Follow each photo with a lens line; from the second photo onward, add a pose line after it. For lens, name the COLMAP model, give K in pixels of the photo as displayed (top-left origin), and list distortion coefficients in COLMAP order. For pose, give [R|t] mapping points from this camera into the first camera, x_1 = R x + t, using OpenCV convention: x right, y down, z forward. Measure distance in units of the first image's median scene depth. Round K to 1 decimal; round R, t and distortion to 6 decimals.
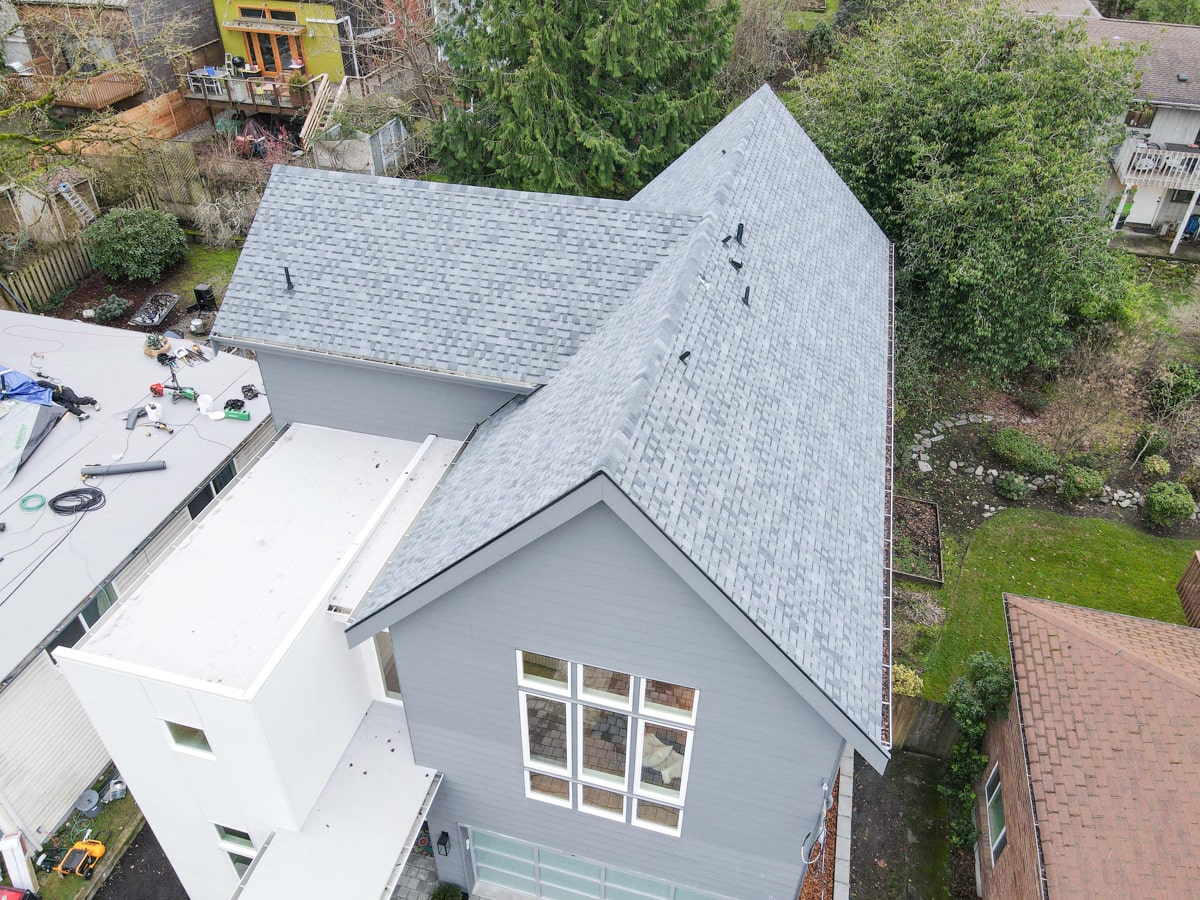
lens RADIAL K [[880.3, 0, 593.0], [0, 880.3, 454.9], [0, 0, 1]] dist [0.007152, 0.015631]
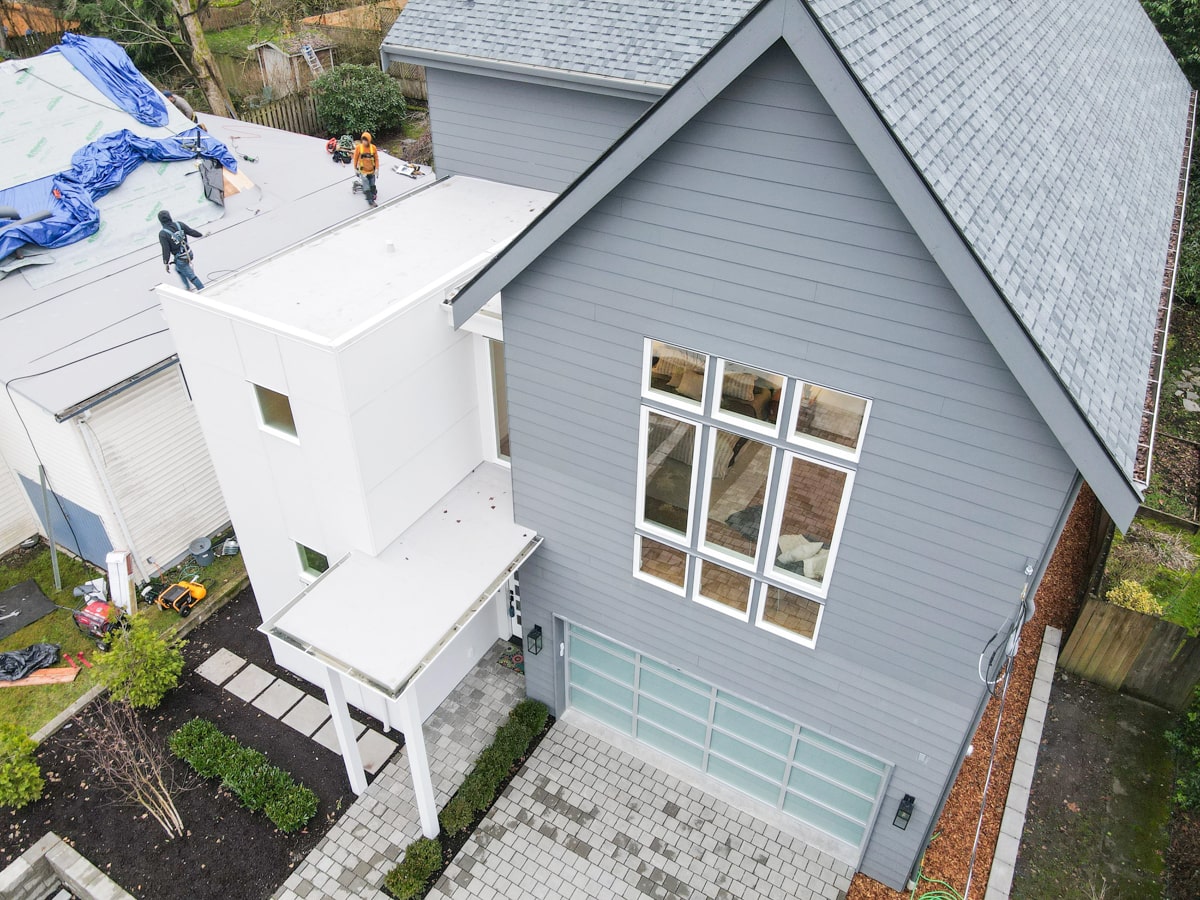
lens RADIAL K [[880.3, 0, 592.0], [0, 880.3, 456.3], [0, 0, 1]] dist [0.007152, 0.015631]
pose [[0.965392, 0.152326, -0.211695, 0.040919], [-0.157195, 0.987548, -0.006258, 0.260715], [0.208106, 0.039319, 0.977316, 0.155991]]
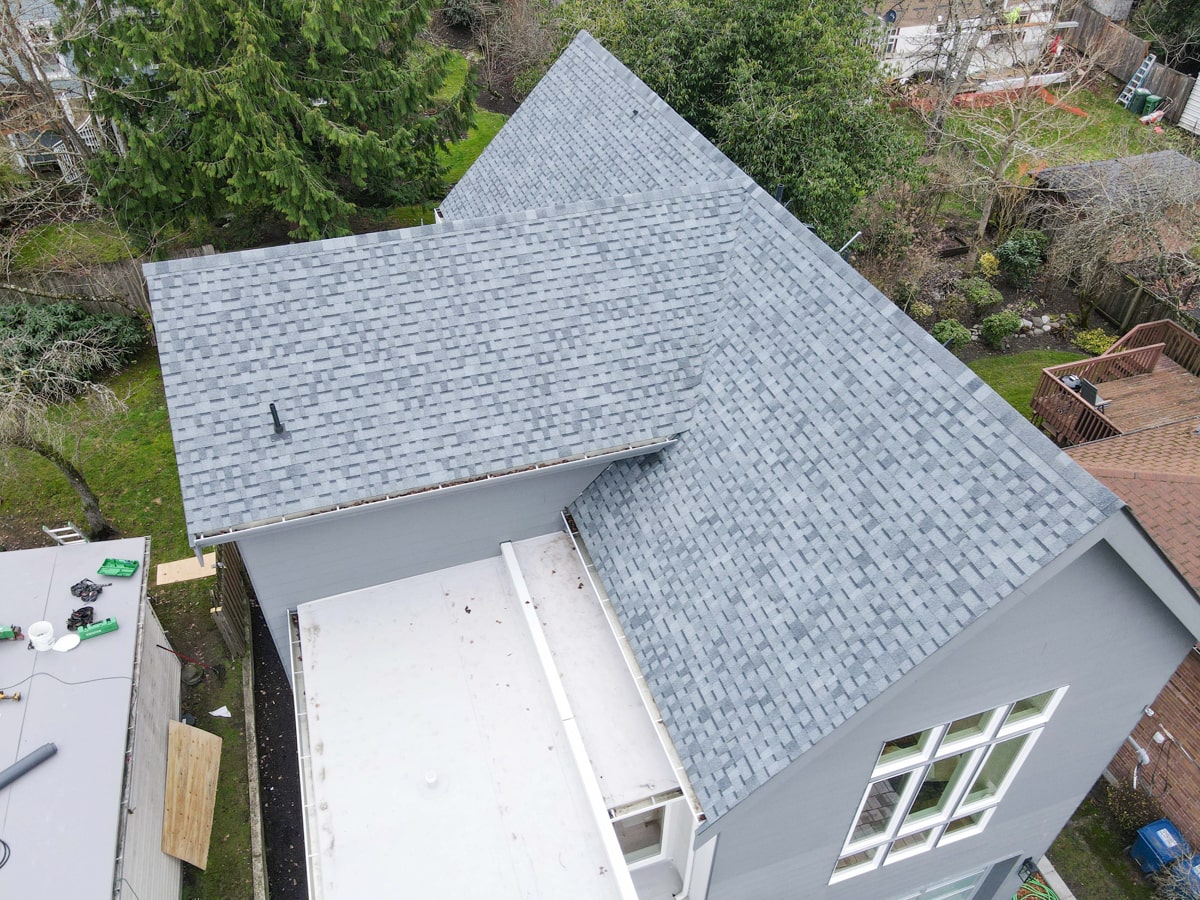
lens RADIAL K [[880.3, 0, 594.5], [0, 880.3, 453.8], [0, 0, 1]] dist [0.007152, 0.015631]
pose [[0.835097, -0.361041, 0.415045, -0.429814], [0.338824, 0.931969, 0.128967, -0.177718], [-0.433371, 0.032927, 0.900614, 0.276066]]
